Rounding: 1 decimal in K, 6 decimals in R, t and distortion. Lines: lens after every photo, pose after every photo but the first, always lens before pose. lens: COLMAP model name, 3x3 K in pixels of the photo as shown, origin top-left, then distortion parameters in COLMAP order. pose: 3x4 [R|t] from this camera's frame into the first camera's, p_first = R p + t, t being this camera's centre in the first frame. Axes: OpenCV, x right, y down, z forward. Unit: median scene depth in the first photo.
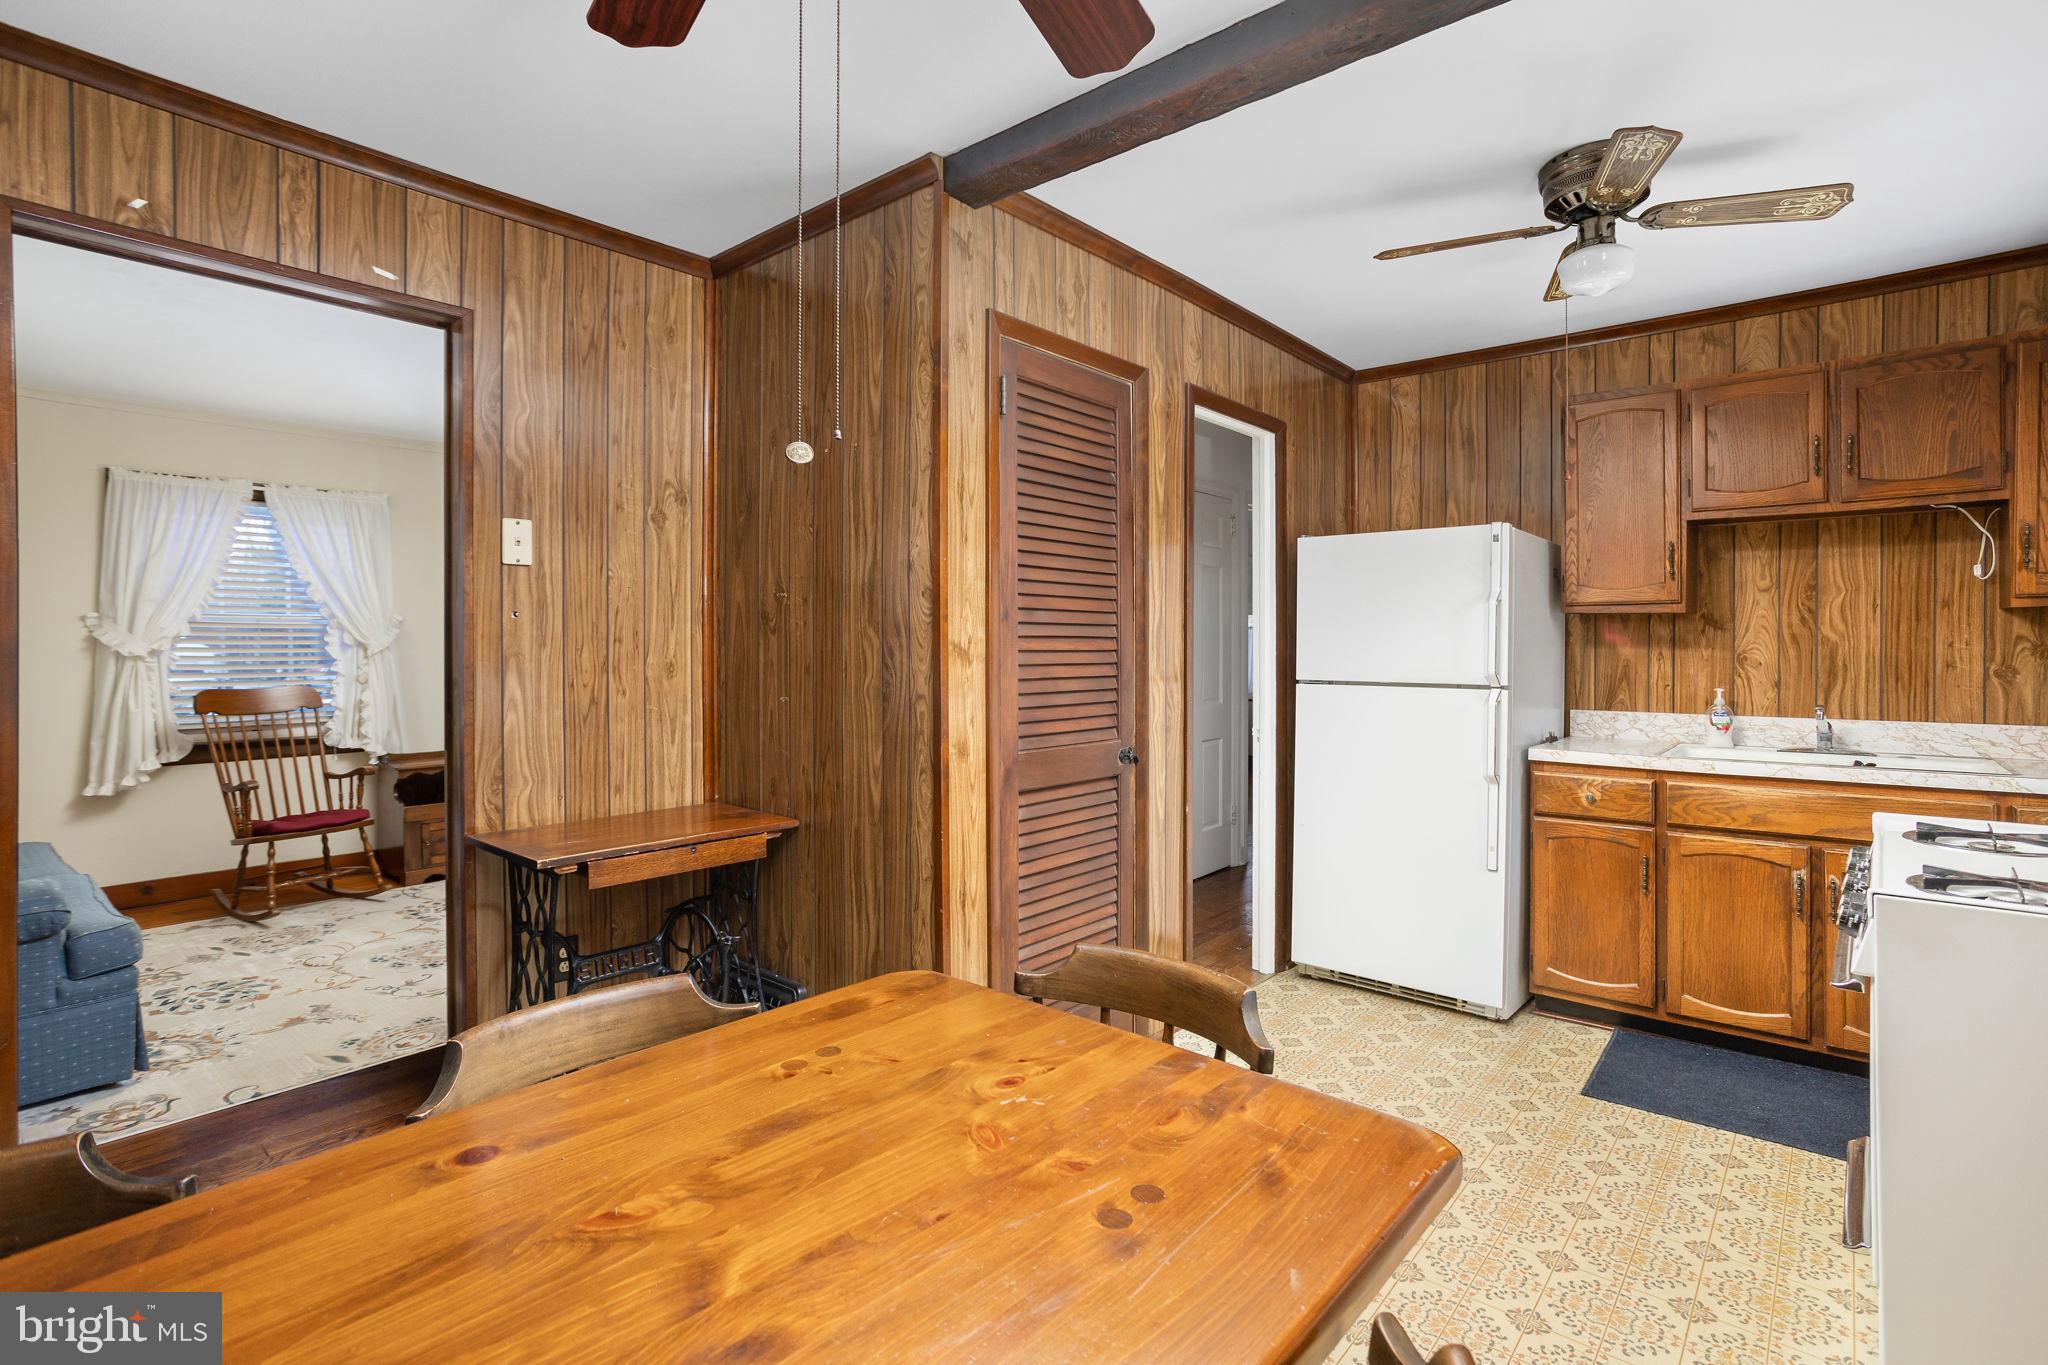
lens RADIAL K [[986.6, 0, 1026.2], [0, 986.6, 659.9], [0, 0, 1]] dist [-0.023006, 0.007347]
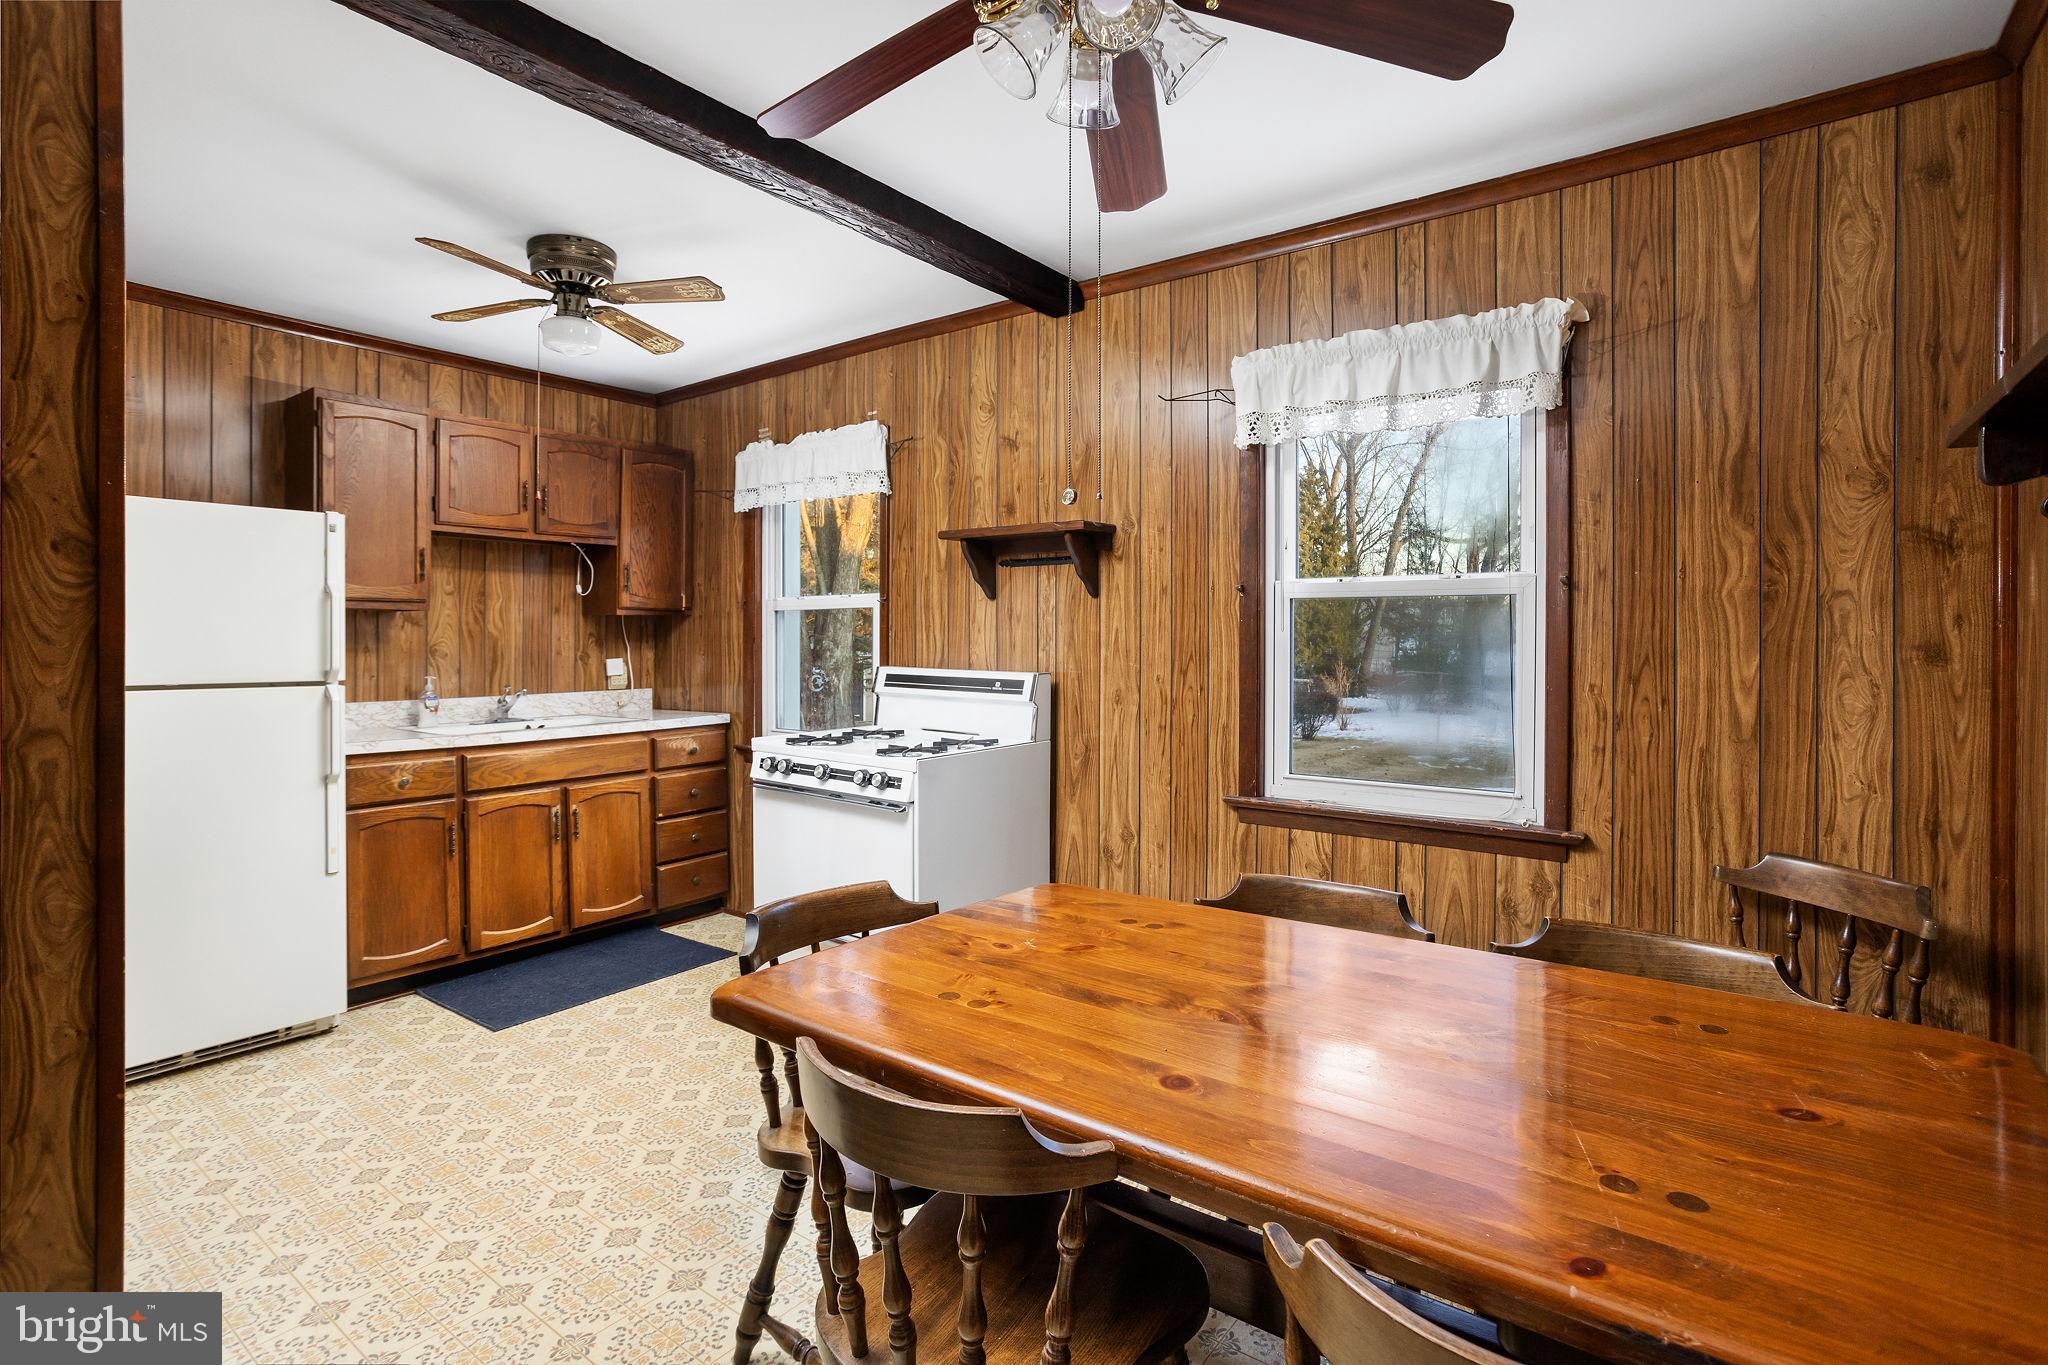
lens RADIAL K [[986.6, 0, 1026.2], [0, 986.6, 659.9], [0, 0, 1]] dist [-0.023006, 0.007347]
pose [[-0.065112, -0.020894, 0.997659, -0.547389], [0.015164, 0.999645, 0.021925, -0.005765], [-0.997763, 0.016557, -0.064772, 0.401456]]
